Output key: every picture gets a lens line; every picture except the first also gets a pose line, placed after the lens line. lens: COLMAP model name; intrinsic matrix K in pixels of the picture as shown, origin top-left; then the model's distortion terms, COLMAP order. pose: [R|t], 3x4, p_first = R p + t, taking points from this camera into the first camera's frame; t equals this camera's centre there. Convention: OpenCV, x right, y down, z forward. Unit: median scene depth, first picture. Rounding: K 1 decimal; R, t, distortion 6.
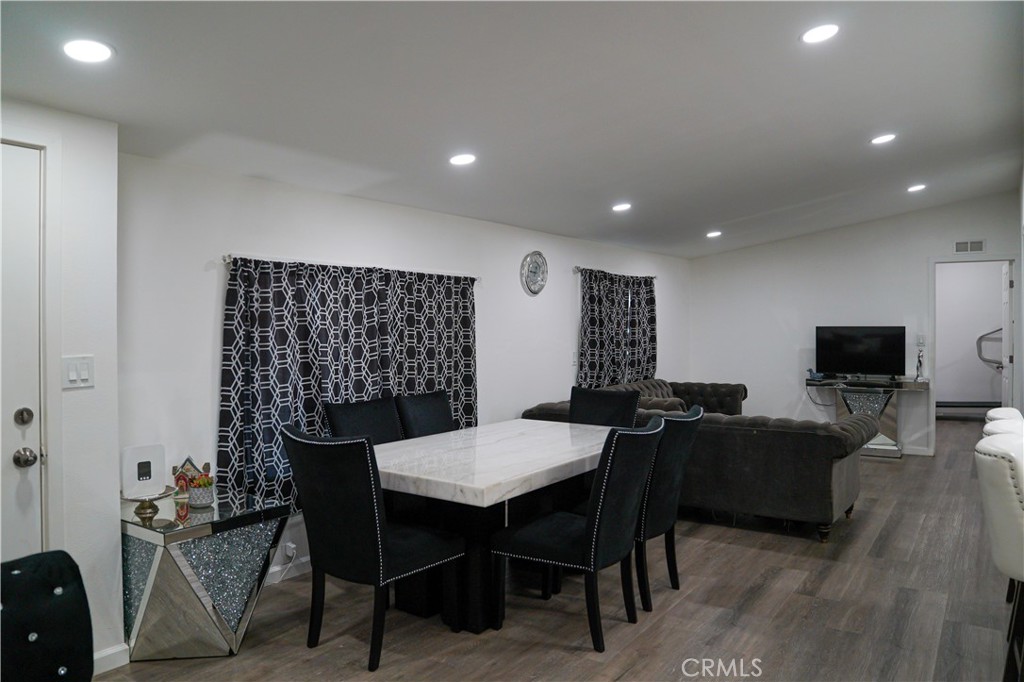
lens RADIAL K [[721.5, 0, 512.0], [0, 721.5, 341.0], [0, 0, 1]] dist [-0.063488, 0.002413]
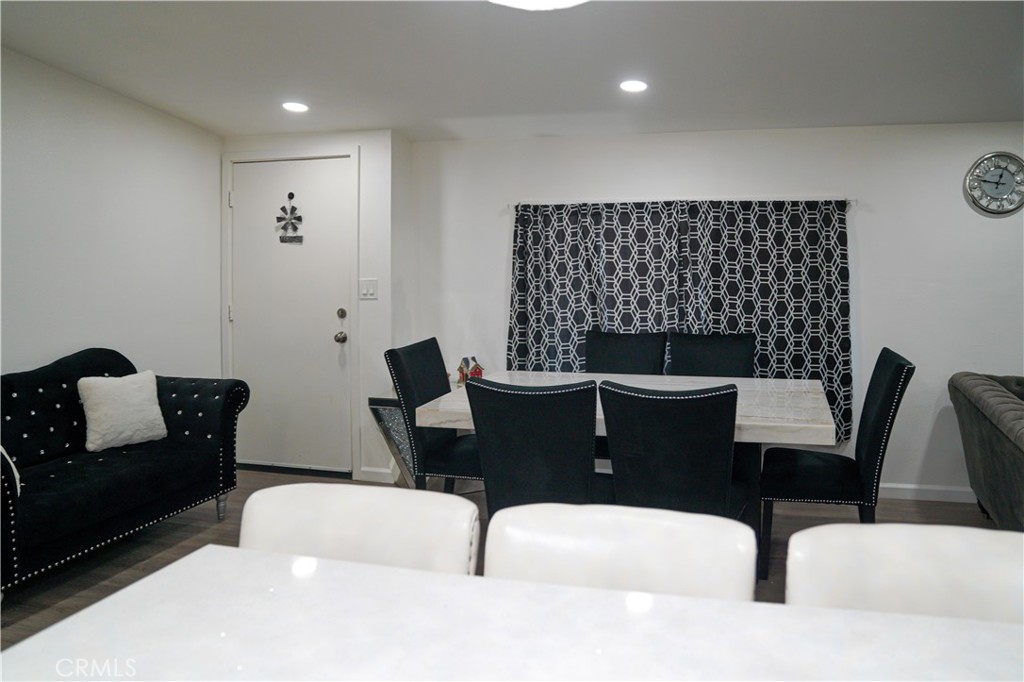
lens RADIAL K [[721.5, 0, 512.0], [0, 721.5, 341.0], [0, 0, 1]] dist [-0.063488, 0.002413]
pose [[0.354431, 0.099626, -0.929760, 0.689519], [-0.021837, 0.994919, 0.098283, -0.004097], [0.934827, -0.014532, 0.354805, 0.482780]]
